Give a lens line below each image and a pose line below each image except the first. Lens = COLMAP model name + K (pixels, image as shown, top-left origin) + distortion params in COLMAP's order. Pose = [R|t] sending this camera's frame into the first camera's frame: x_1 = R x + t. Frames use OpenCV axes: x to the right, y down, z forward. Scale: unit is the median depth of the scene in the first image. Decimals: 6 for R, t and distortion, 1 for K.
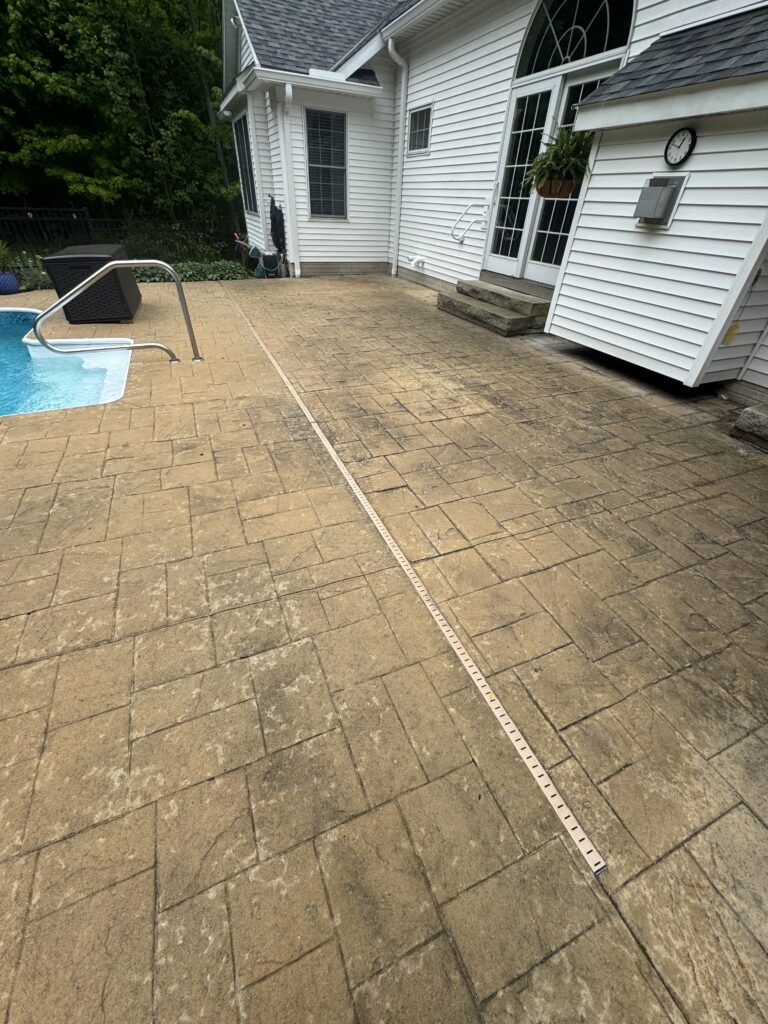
lens RADIAL K [[410.0, 0, 382.7], [0, 410.0, 510.3], [0, 0, 1]] dist [-0.002650, 0.000164]
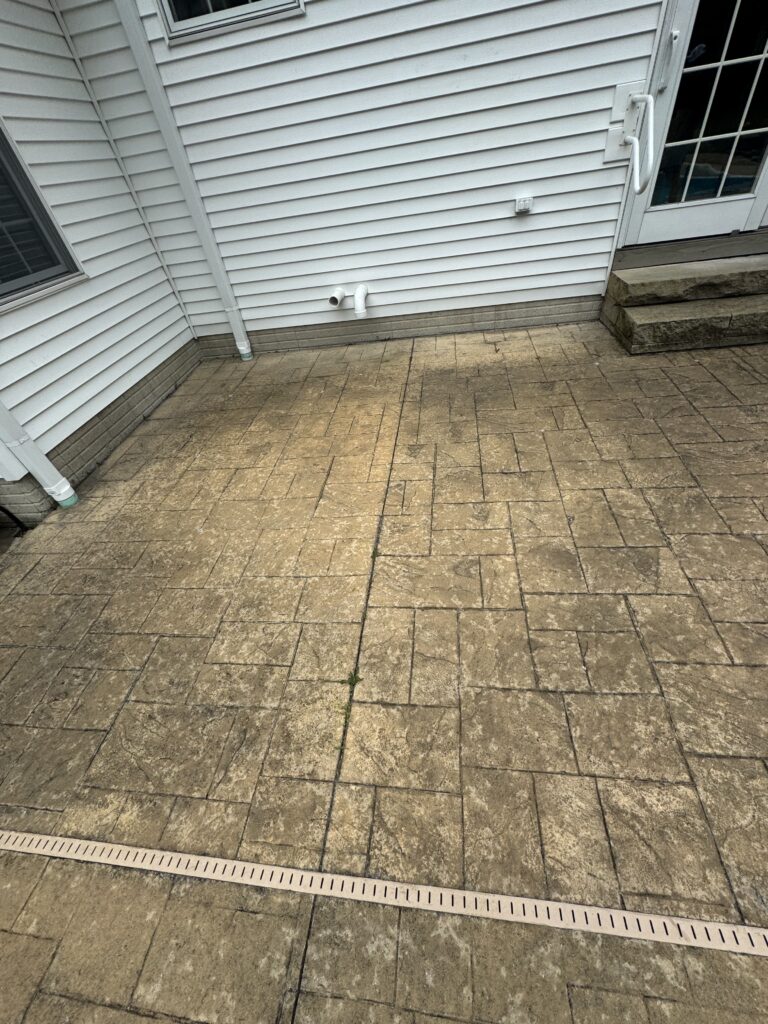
lens RADIAL K [[410.0, 0, 386.6], [0, 410.0, 513.3], [0, 0, 1]] dist [-0.002650, 0.000164]
pose [[0.474004, -0.654709, 0.588792, -0.776946], [0.645223, 0.713283, 0.273704, -1.396311], [-0.599172, 0.250165, 0.760533, 1.815401]]
